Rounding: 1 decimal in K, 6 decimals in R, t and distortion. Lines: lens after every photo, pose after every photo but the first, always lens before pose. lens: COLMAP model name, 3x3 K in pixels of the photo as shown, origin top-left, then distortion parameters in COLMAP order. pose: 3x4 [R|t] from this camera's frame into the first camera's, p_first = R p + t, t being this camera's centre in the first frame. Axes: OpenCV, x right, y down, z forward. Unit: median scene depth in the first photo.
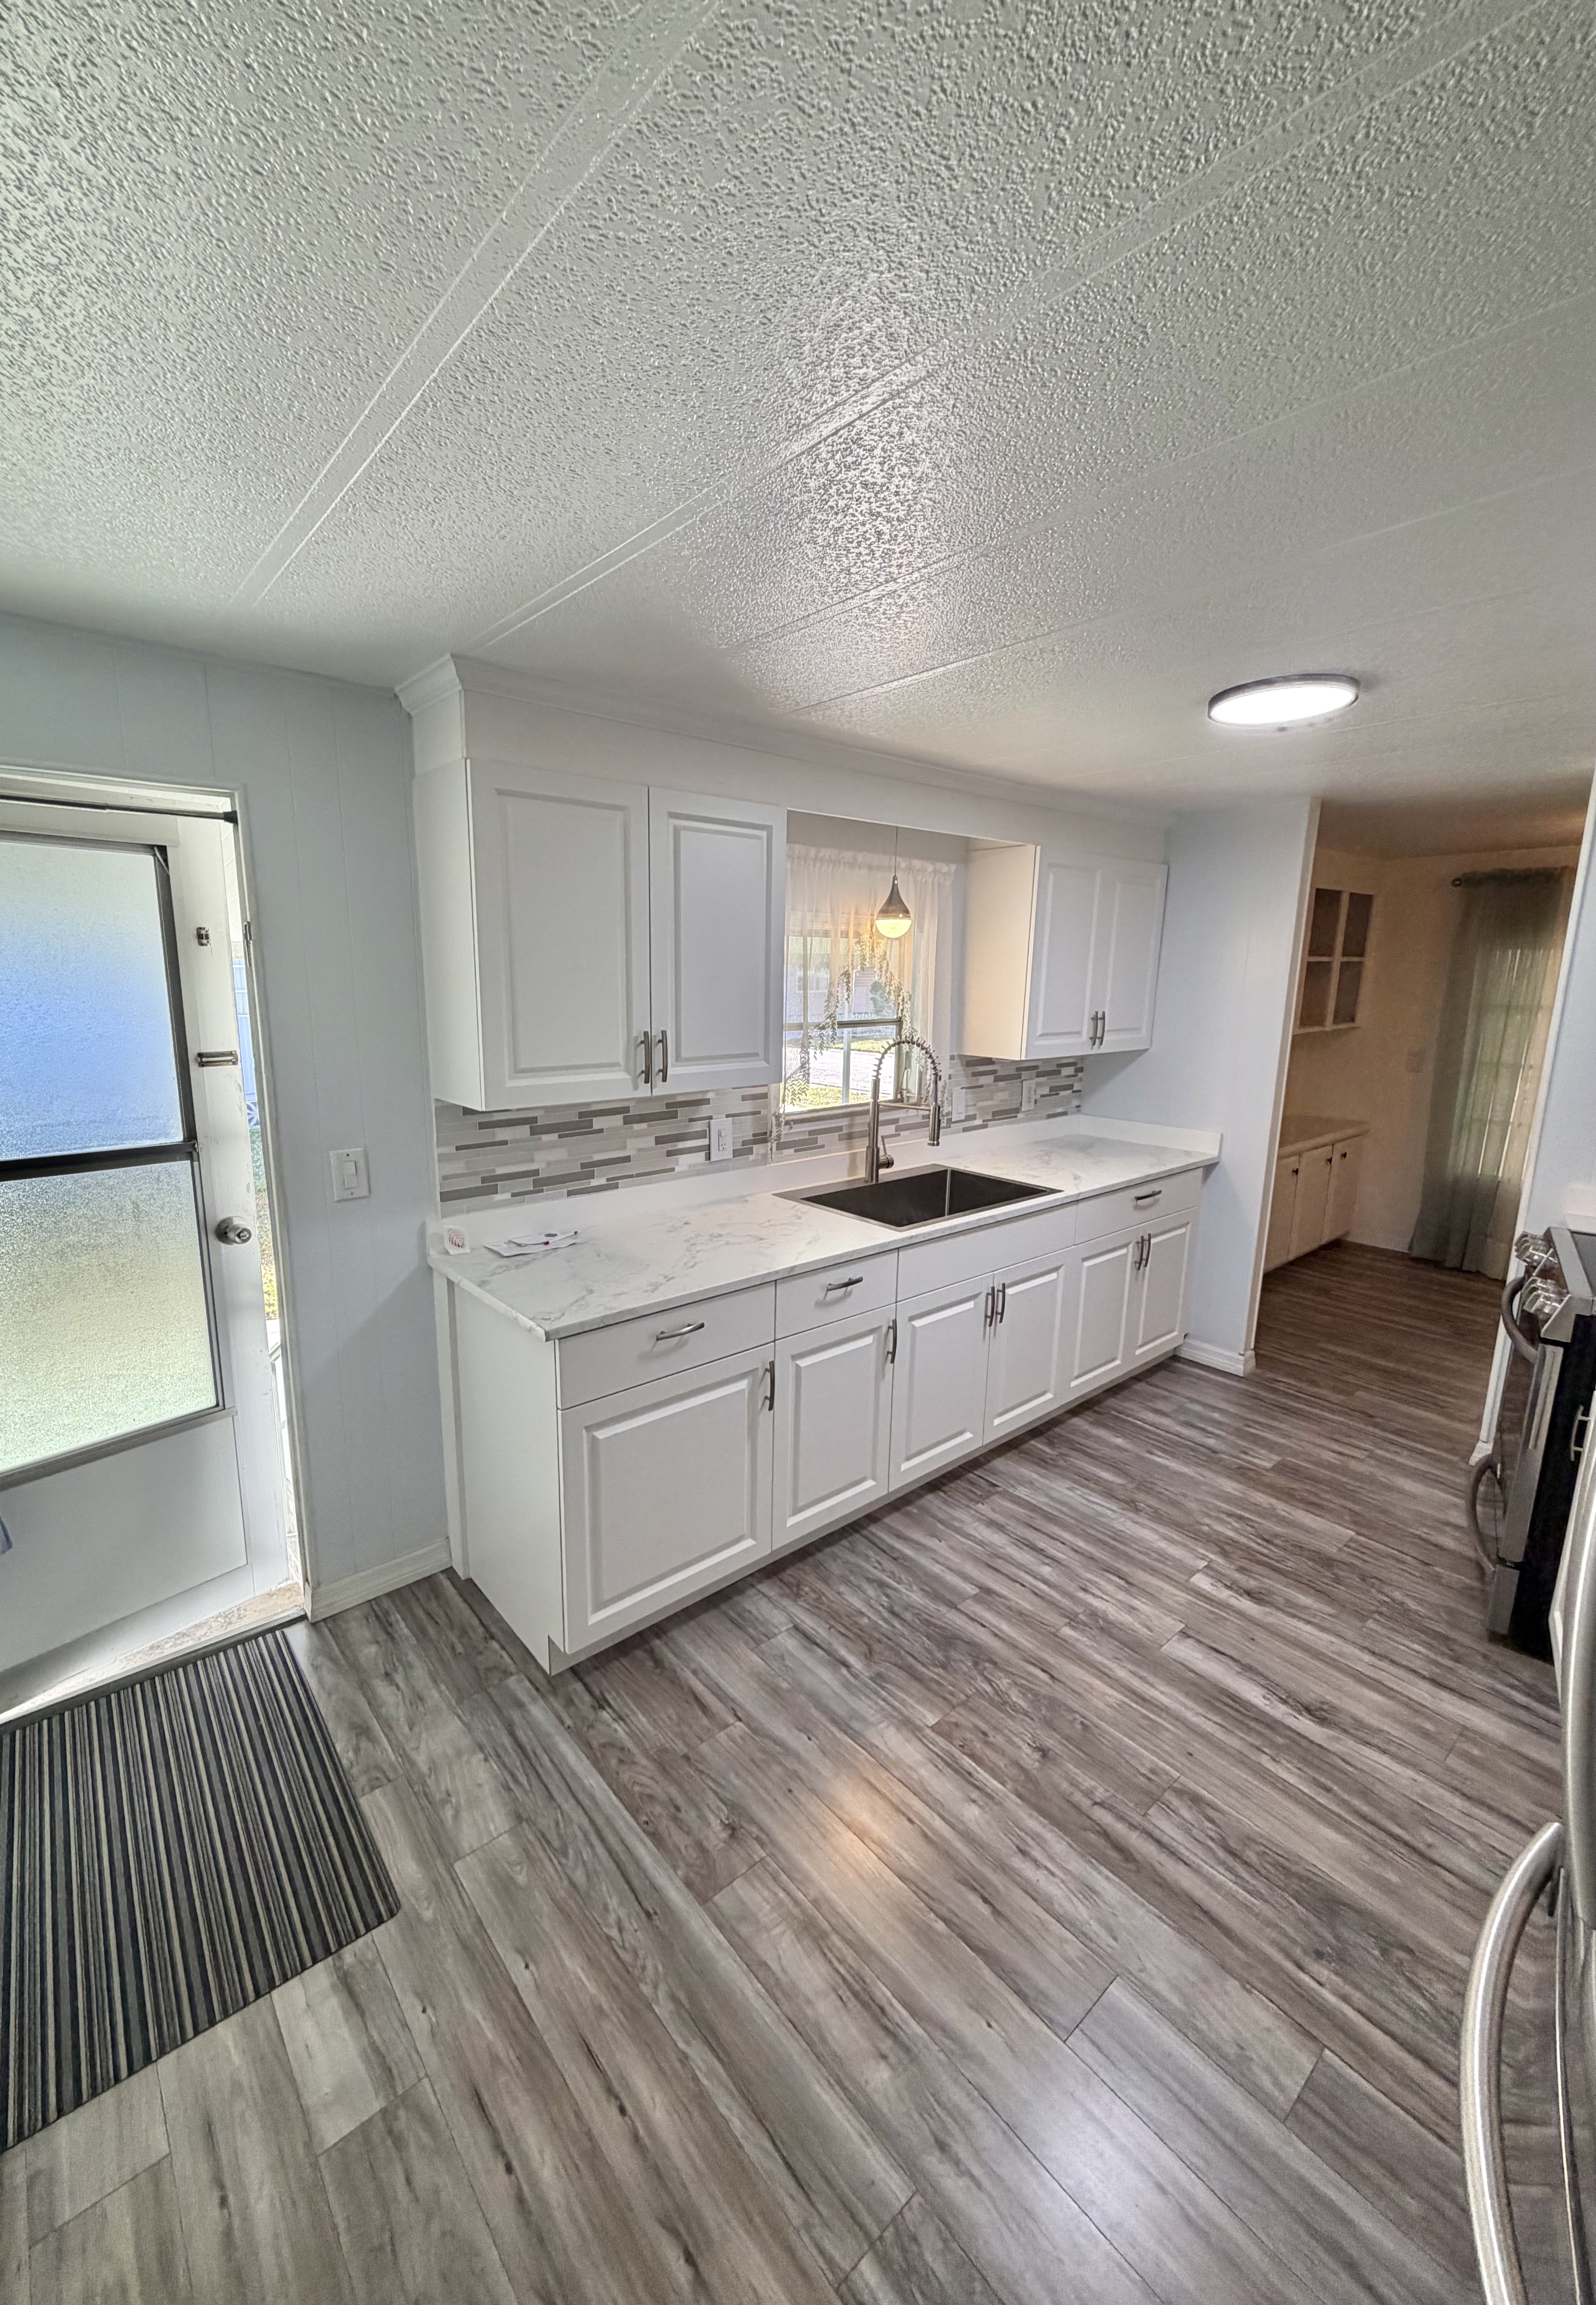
lens RADIAL K [[924.5, 0, 738.6], [0, 924.5, 1147.5], [0, 0, 1]] dist [0.002511, 0.000250]
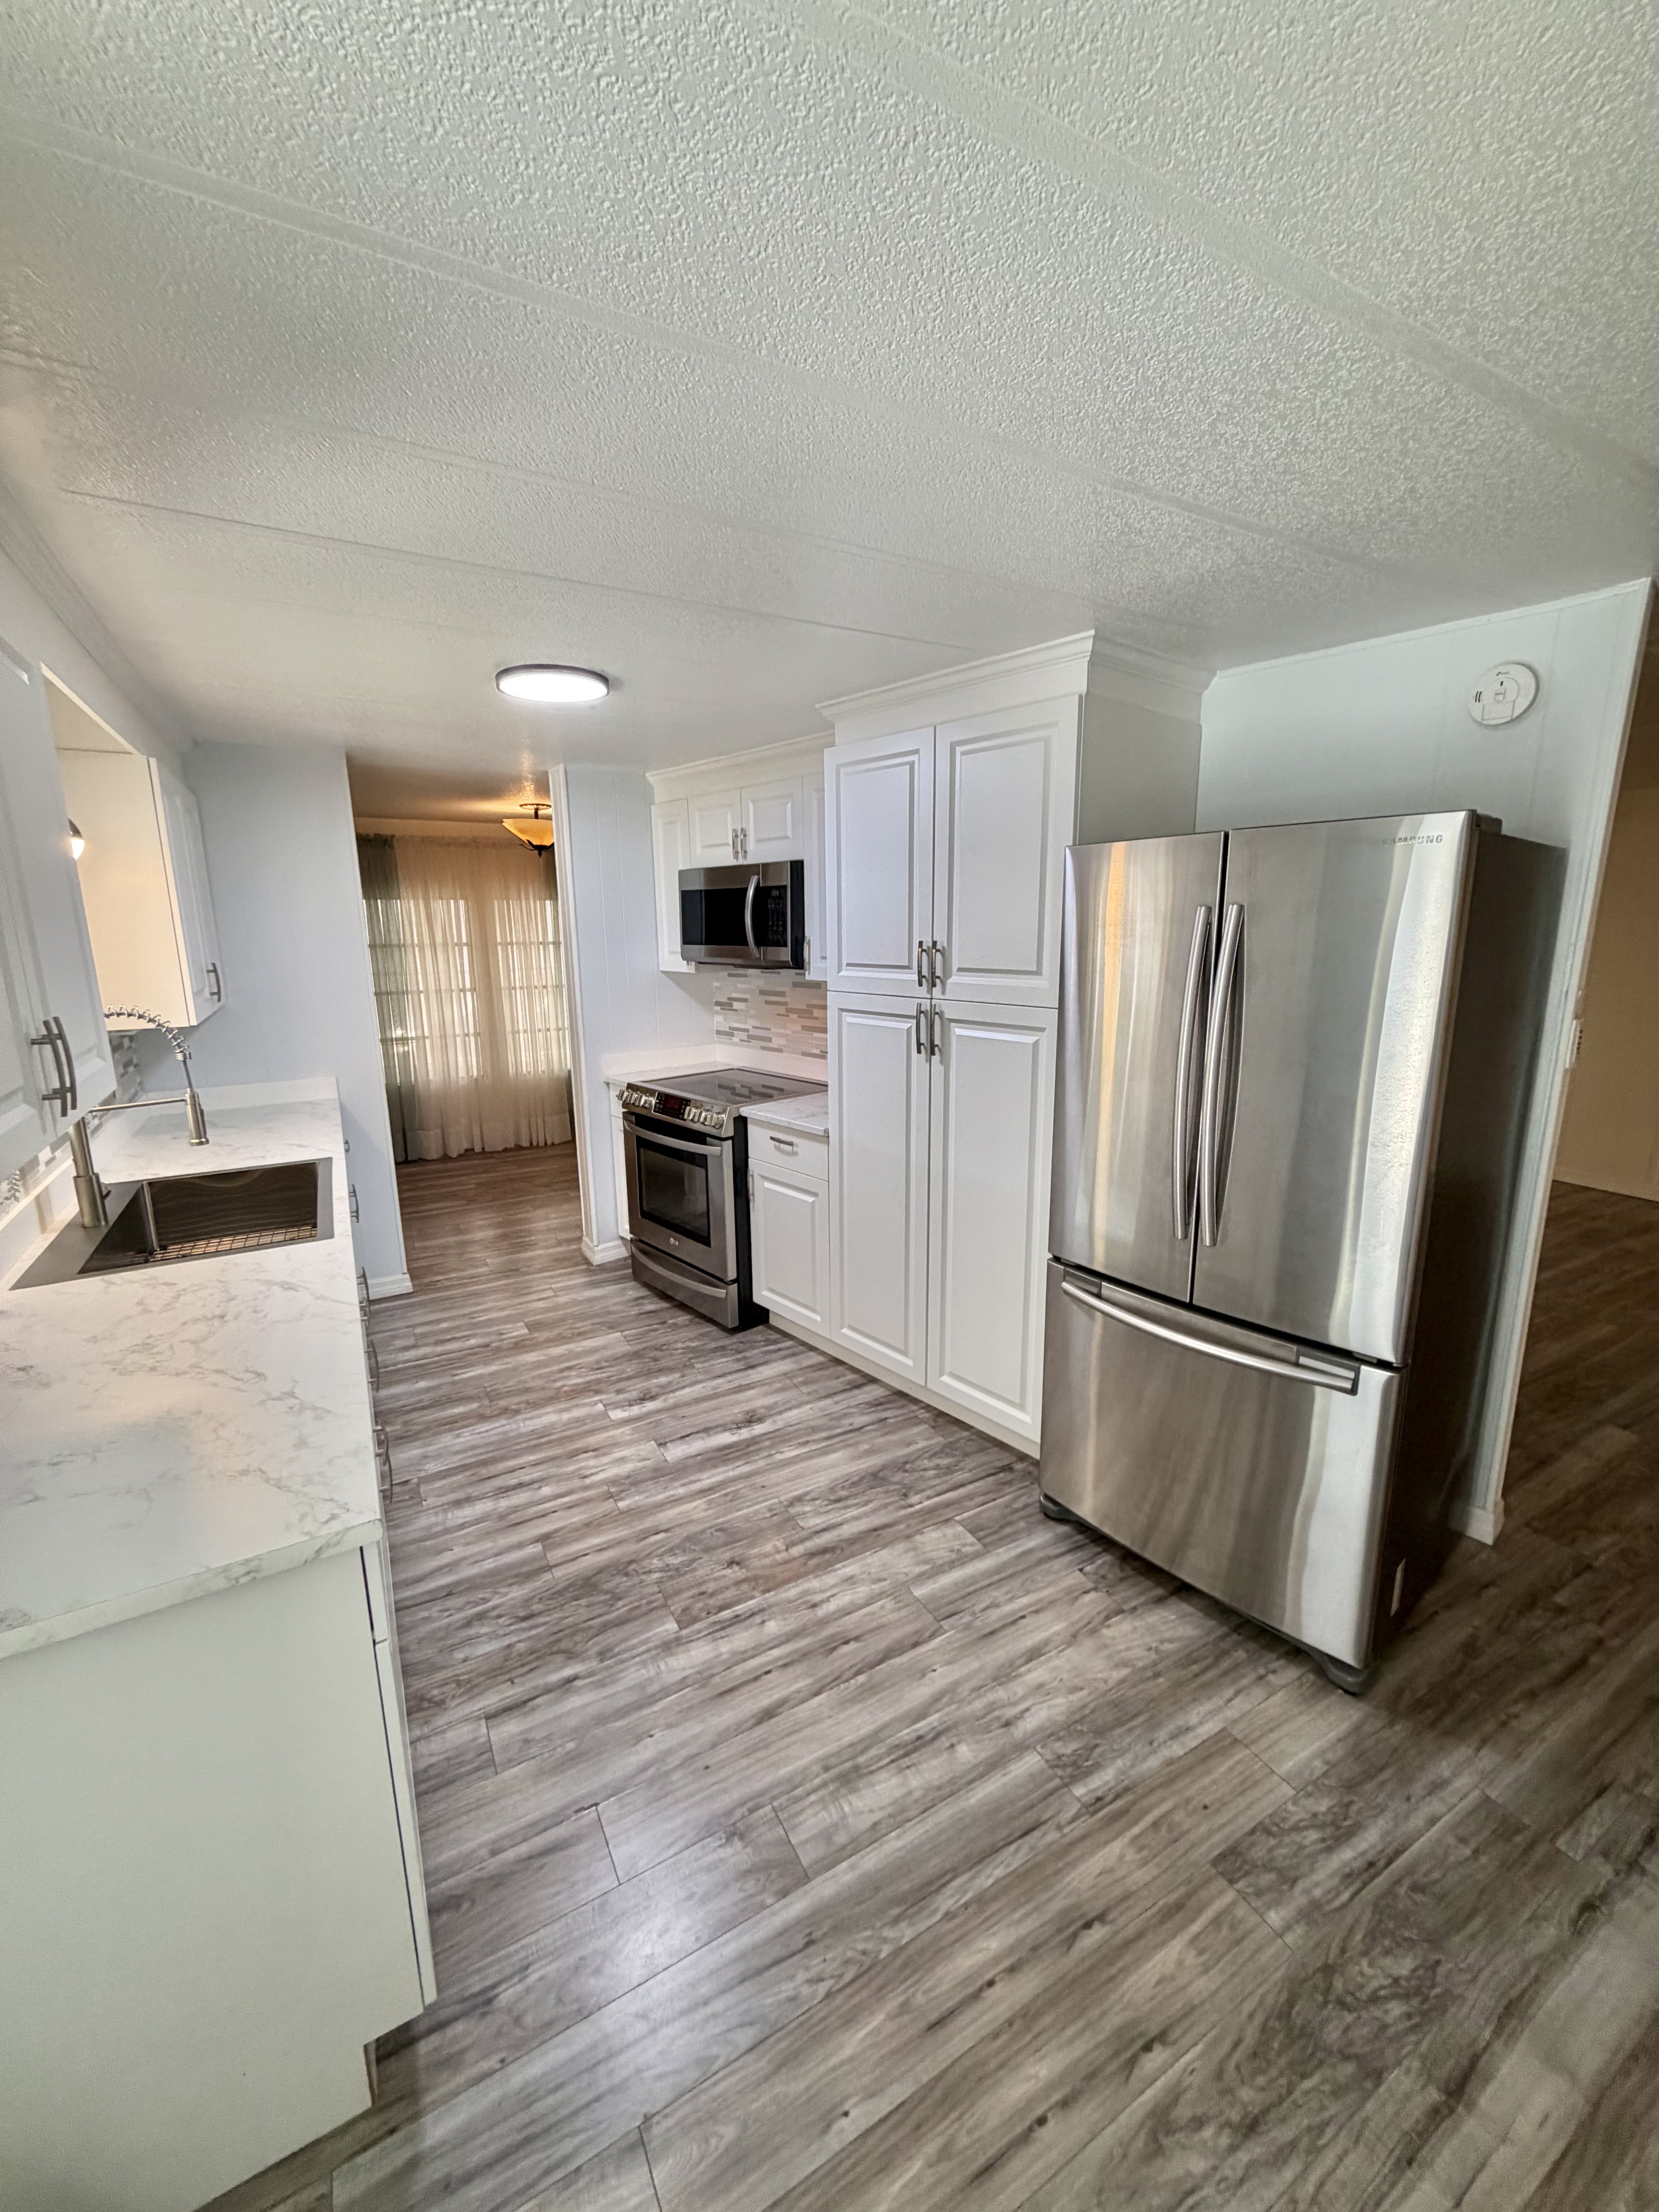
lens RADIAL K [[881.3, 0, 829.3], [0, 881.3, 1117.0], [0, 0, 1]] dist [0.002795, 0.000160]
pose [[0.164879, -0.223307, 0.960702, -0.567234], [0.199300, 0.961484, 0.189284, -0.082724], [-0.965968, 0.160259, 0.203034, 0.515526]]
